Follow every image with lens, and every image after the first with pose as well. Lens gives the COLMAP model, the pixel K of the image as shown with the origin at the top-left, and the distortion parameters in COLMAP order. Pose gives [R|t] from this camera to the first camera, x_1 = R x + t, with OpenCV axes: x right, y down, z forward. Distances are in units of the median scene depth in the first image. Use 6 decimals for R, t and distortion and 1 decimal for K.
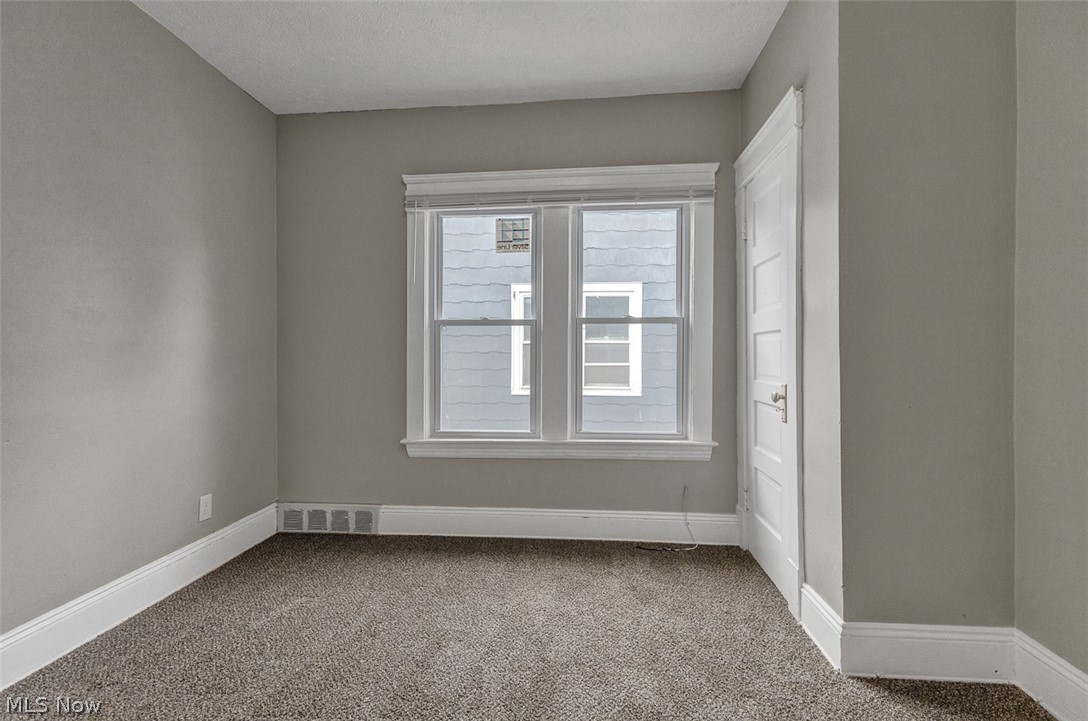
lens RADIAL K [[492.5, 0, 542.8], [0, 492.5, 349.4], [0, 0, 1]] dist [-0.009990, -0.000030]
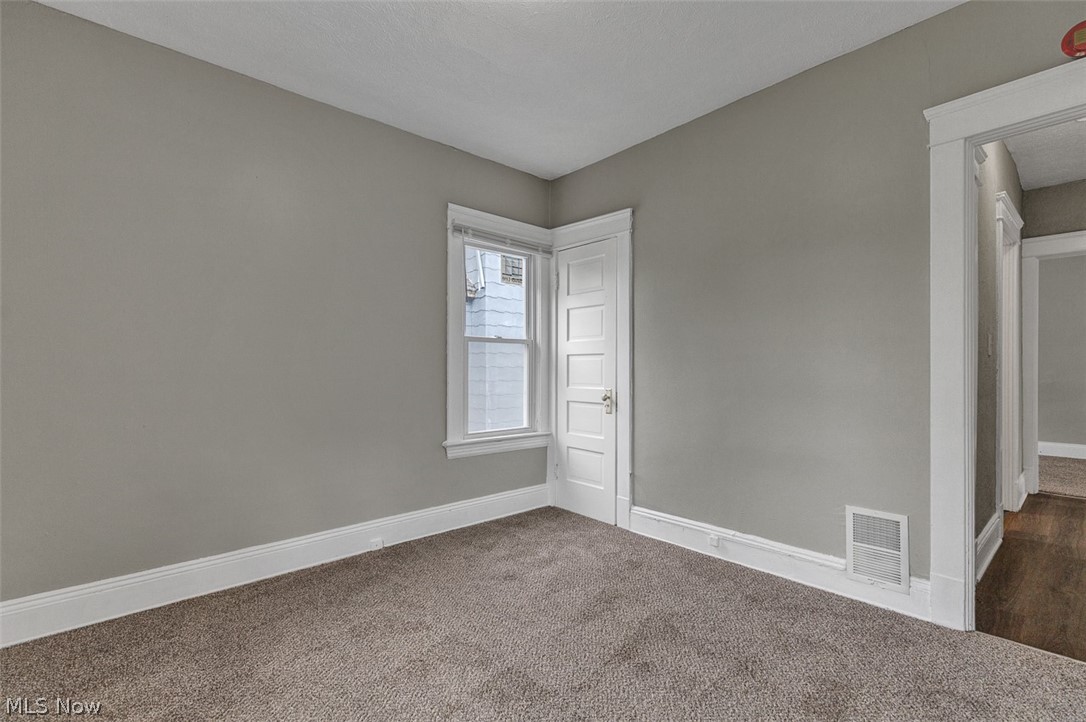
lens RADIAL K [[489.5, 0, 540.5], [0, 489.5, 357.7], [0, 0, 1]] dist [-0.000301, -0.000089]
pose [[0.682363, 0.027759, 0.730487, -0.911673], [-0.011680, 0.999565, -0.027073, 0.022028], [-0.730921, 0.009941, 0.682390, 0.101504]]
